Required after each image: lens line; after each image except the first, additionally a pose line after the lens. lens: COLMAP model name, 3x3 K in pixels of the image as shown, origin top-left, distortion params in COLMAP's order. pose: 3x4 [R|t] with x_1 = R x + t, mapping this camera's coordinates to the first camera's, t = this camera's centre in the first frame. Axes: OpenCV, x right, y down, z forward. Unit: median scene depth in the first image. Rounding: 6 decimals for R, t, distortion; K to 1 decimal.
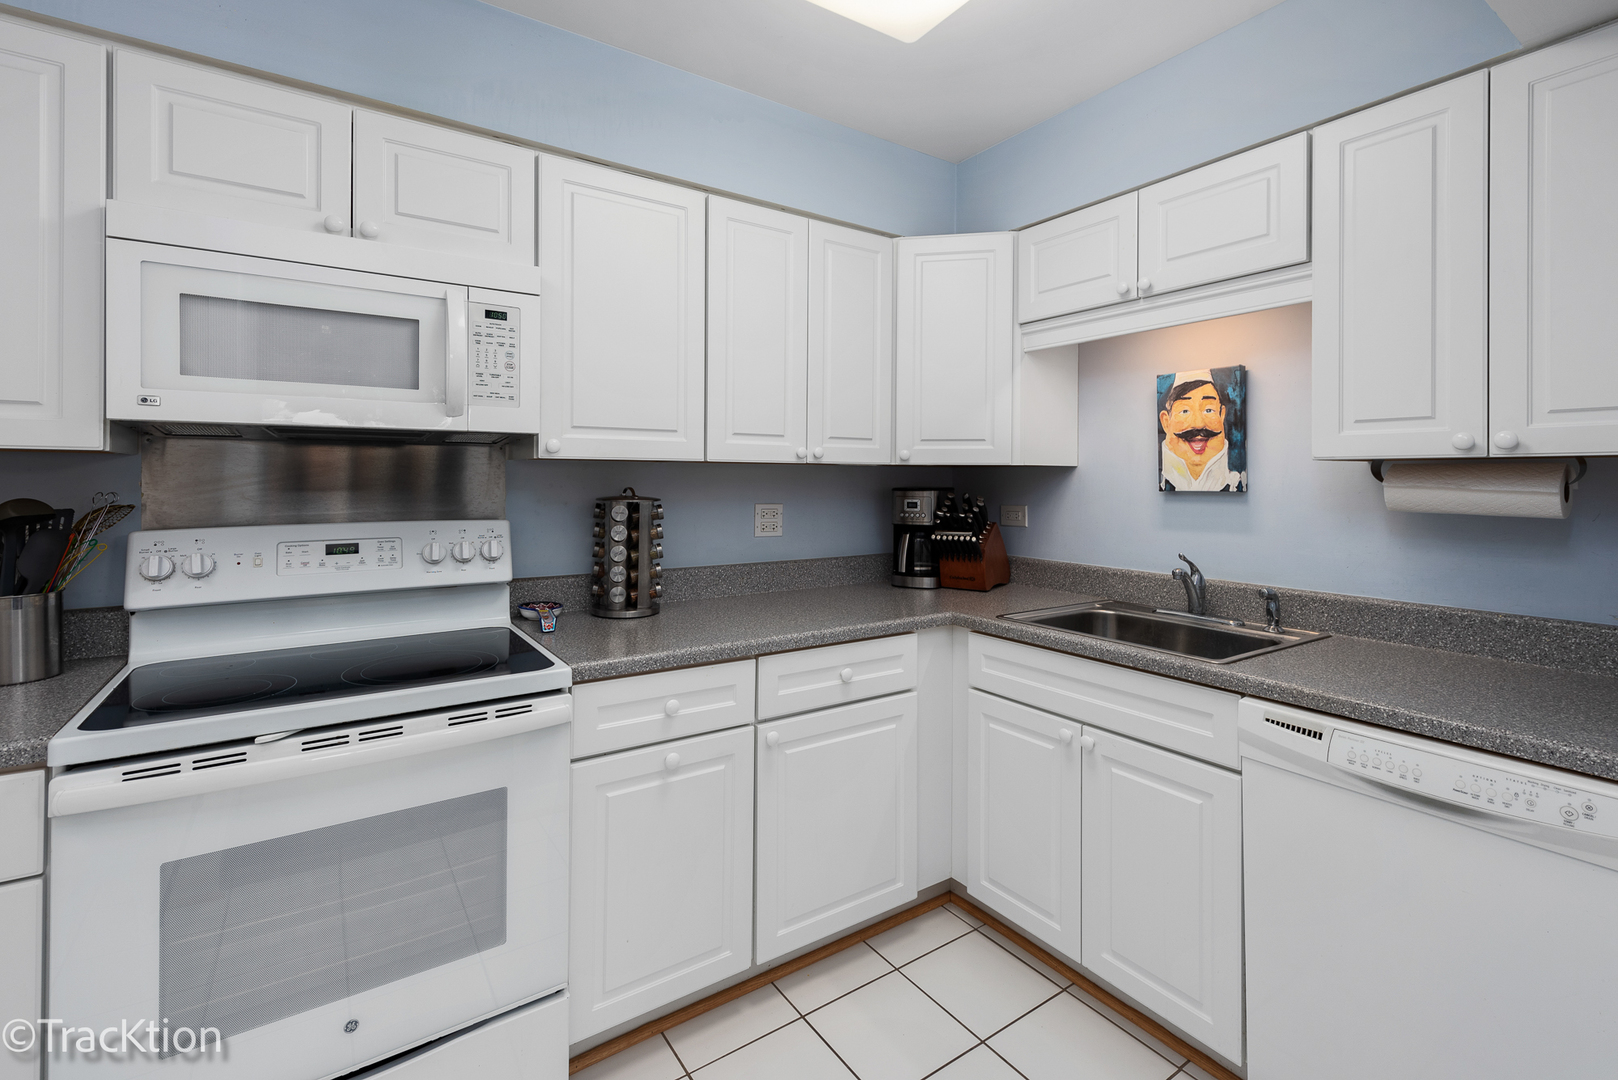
lens RADIAL K [[728.6, 0, 811.9], [0, 728.6, 480.4], [0, 0, 1]] dist [0.003095, 0.000286]
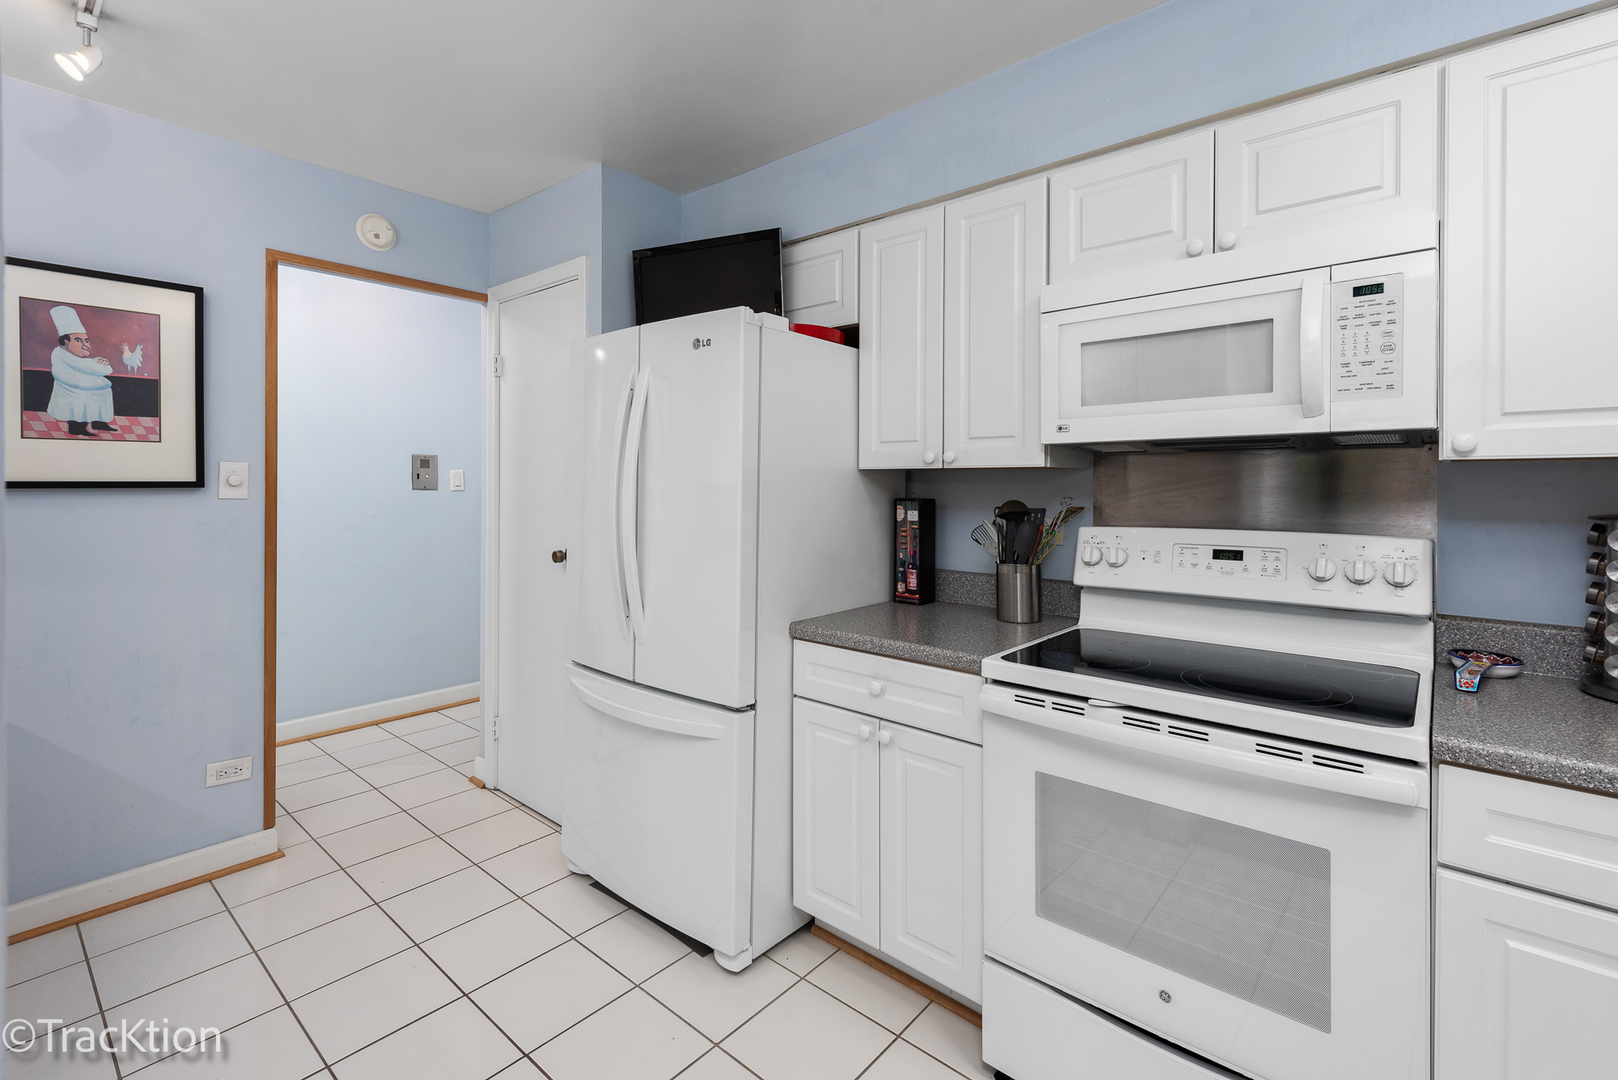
lens RADIAL K [[740.5, 0, 809.9], [0, 740.5, 483.4], [0, 0, 1]] dist [0.020548, -0.000061]
pose [[0.256722, -0.005802, -0.966468, 0.232062], [-0.000768, 0.999980, -0.006207, 0.000133], [0.966485, 0.002336, 0.256712, 0.165391]]
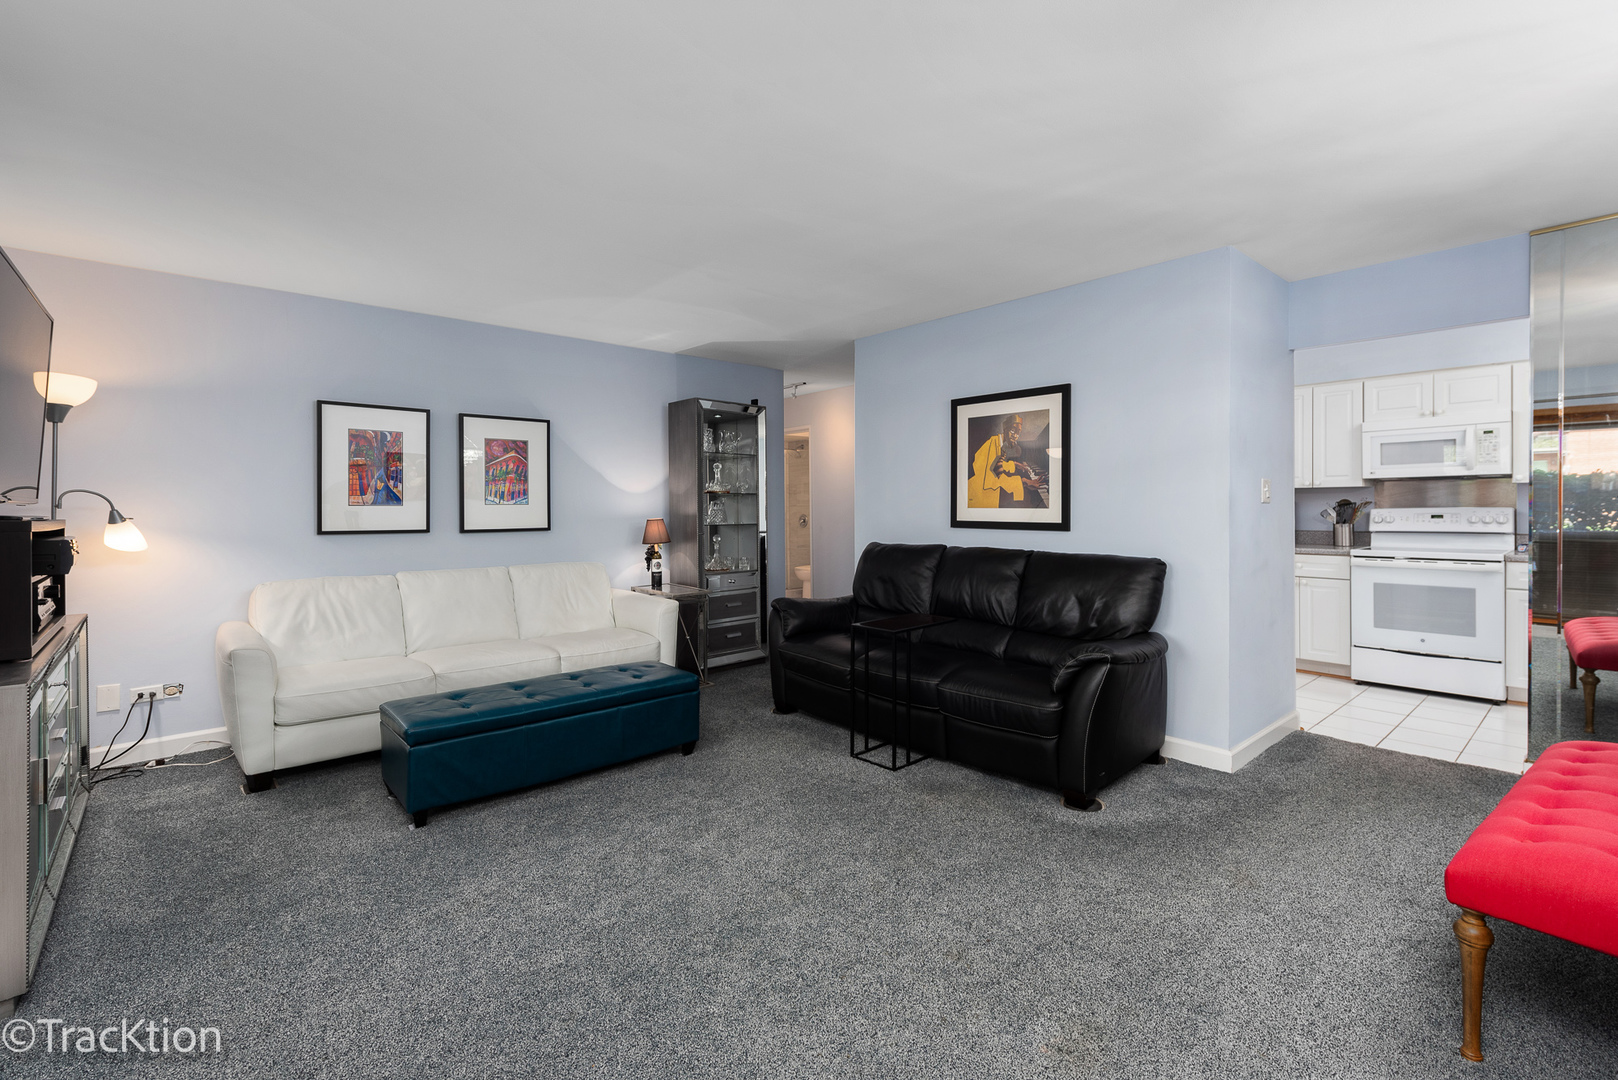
lens RADIAL K [[720.7, 0, 814.5], [0, 720.7, 509.2], [0, 0, 1]] dist [0.003967, -0.000016]
pose [[0.122186, -0.000782, -0.992507, 2.004344], [0.011753, 0.999931, 0.000659, 0.034355], [0.992438, -0.011746, 0.122187, -1.903320]]
